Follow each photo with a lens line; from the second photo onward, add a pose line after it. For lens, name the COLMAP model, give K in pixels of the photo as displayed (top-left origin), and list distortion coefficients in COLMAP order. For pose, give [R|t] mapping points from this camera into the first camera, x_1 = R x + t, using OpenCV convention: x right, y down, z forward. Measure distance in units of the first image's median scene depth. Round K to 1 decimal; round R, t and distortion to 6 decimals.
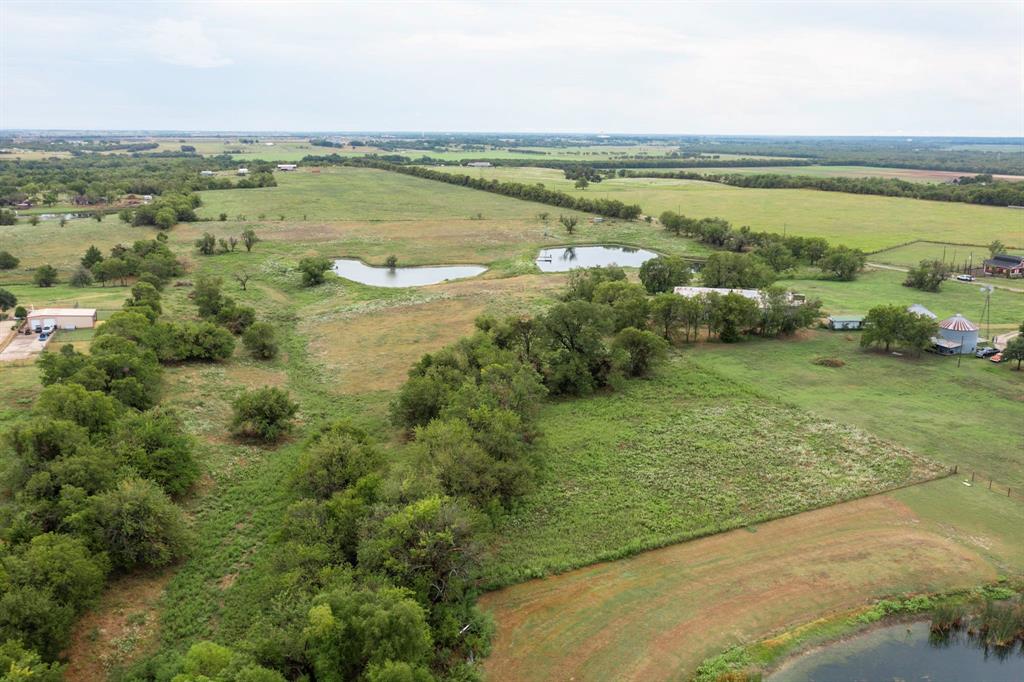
lens RADIAL K [[805.7, 0, 510.3], [0, 805.7, 334.4], [0, 0, 1]] dist [-0.006059, -0.005684]
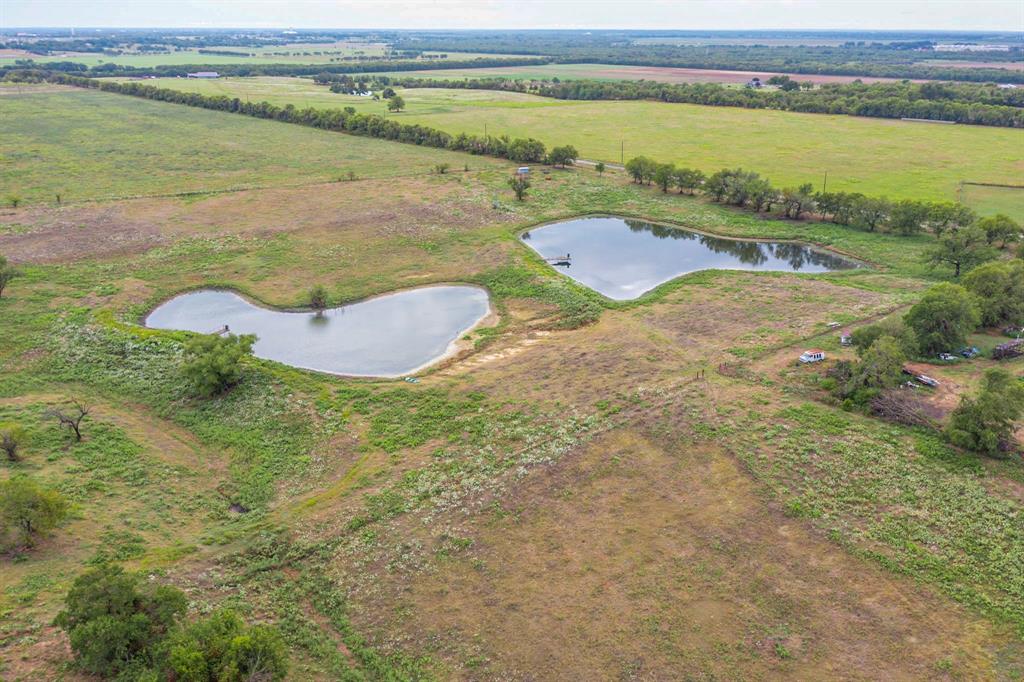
lens RADIAL K [[811.6, 0, 507.6], [0, 811.6, 340.5], [0, 0, 1]] dist [-0.011889, 0.008080]
pose [[0.931804, -0.134834, 0.336987, -0.122827], [0.092034, 0.985868, 0.139978, -0.072271], [-0.351099, -0.099418, 0.931045, 0.246566]]
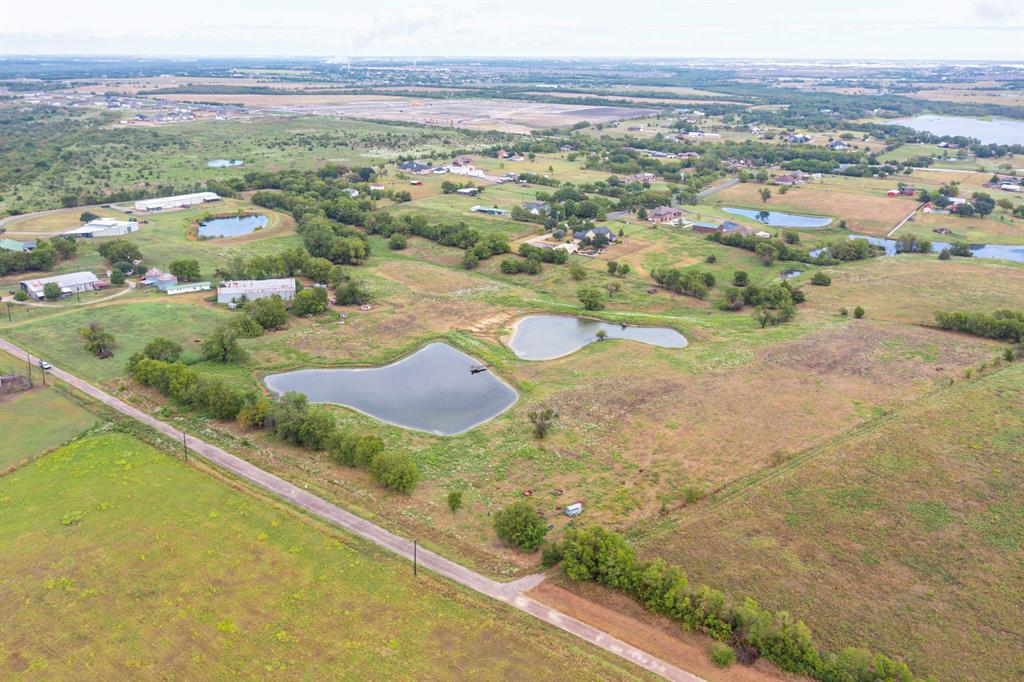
lens RADIAL K [[811.6, 0, 508.8], [0, 811.6, 330.4], [0, 0, 1]] dist [-0.011889, 0.008080]
pose [[-0.849262, 0.160732, -0.502911, 0.263636], [-0.138939, 0.850923, 0.506582, -0.338964], [0.509362, 0.500095, -0.700325, 0.936140]]
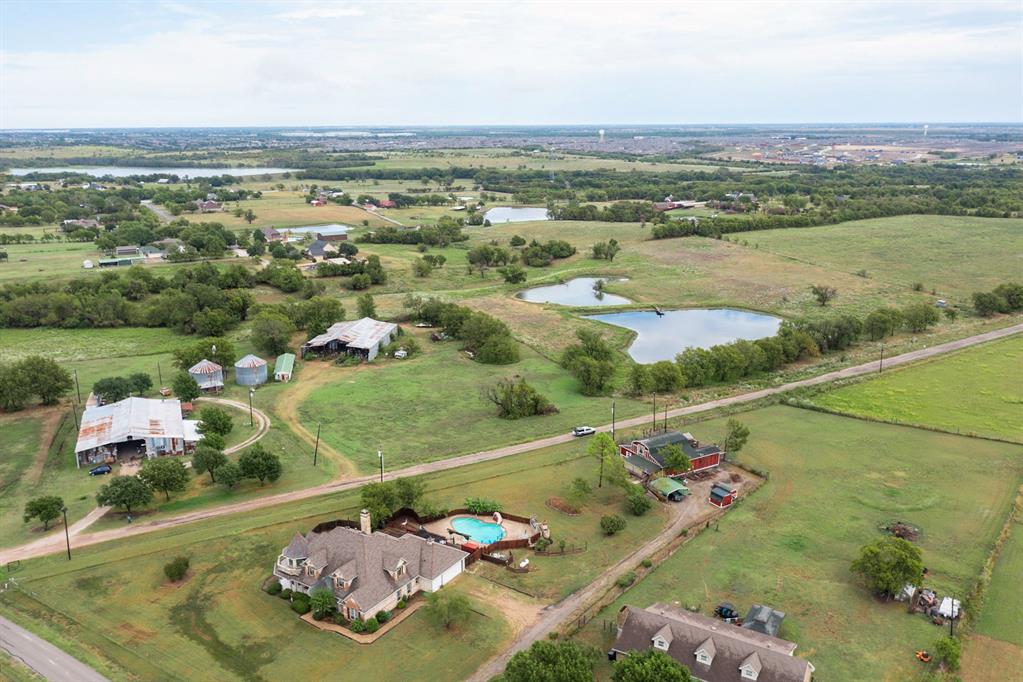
lens RADIAL K [[816.5, 0, 521.7], [0, 816.5, 341.7], [0, 0, 1]] dist [-0.009662, 0.007501]
pose [[0.198849, 0.246197, -0.948602, 0.556906], [-0.233529, 0.951953, 0.198114, -0.125295], [0.951800, 0.182131, 0.246789, 0.346324]]
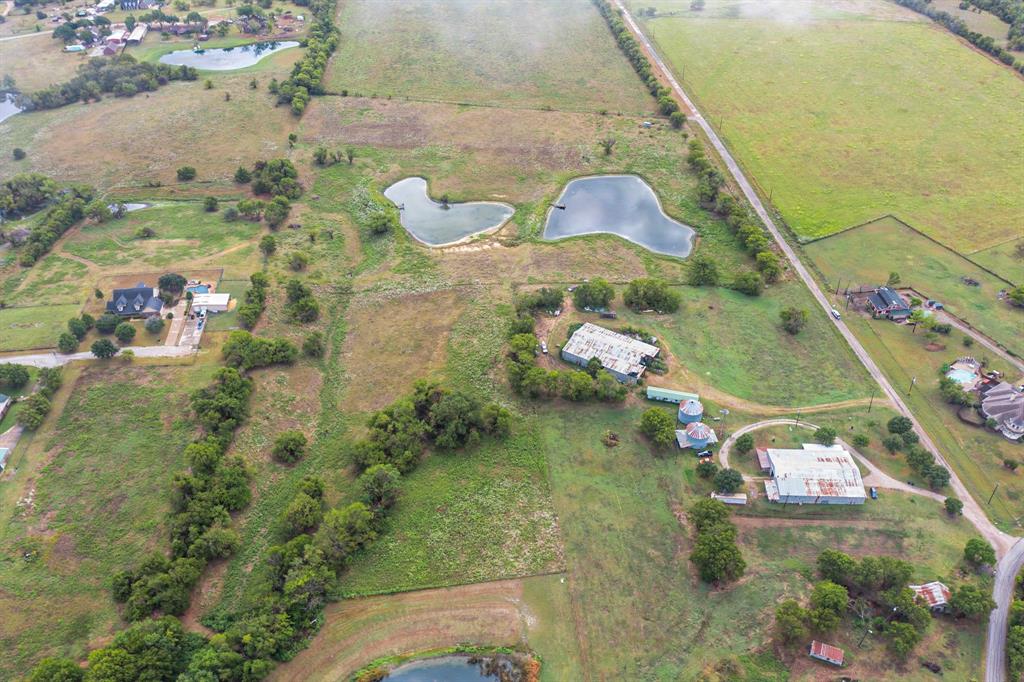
lens RADIAL K [[805.7, 0, 508.0], [0, 805.7, 330.0], [0, 0, 1]] dist [-0.006059, -0.005684]
pose [[0.967023, 0.152213, -0.204200, 0.147056], [-0.055802, 0.908907, 0.413249, -0.254705], [0.248501, -0.388227, 0.887427, -0.136979]]
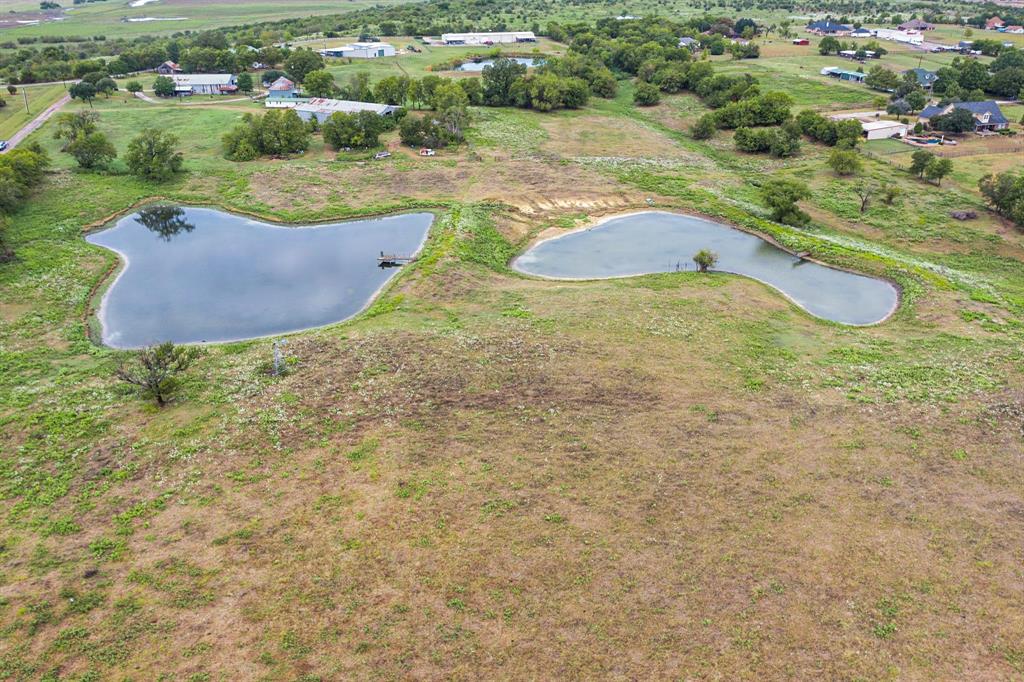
lens RADIAL K [[811.6, 0, 507.1], [0, 811.6, 318.5], [0, 0, 1]] dist [-0.011889, 0.008080]
pose [[-0.993206, -0.048728, 0.105680, -0.045700], [0.027628, 0.783419, 0.620879, -0.212985], [-0.113046, 0.619580, -0.776750, 0.804757]]
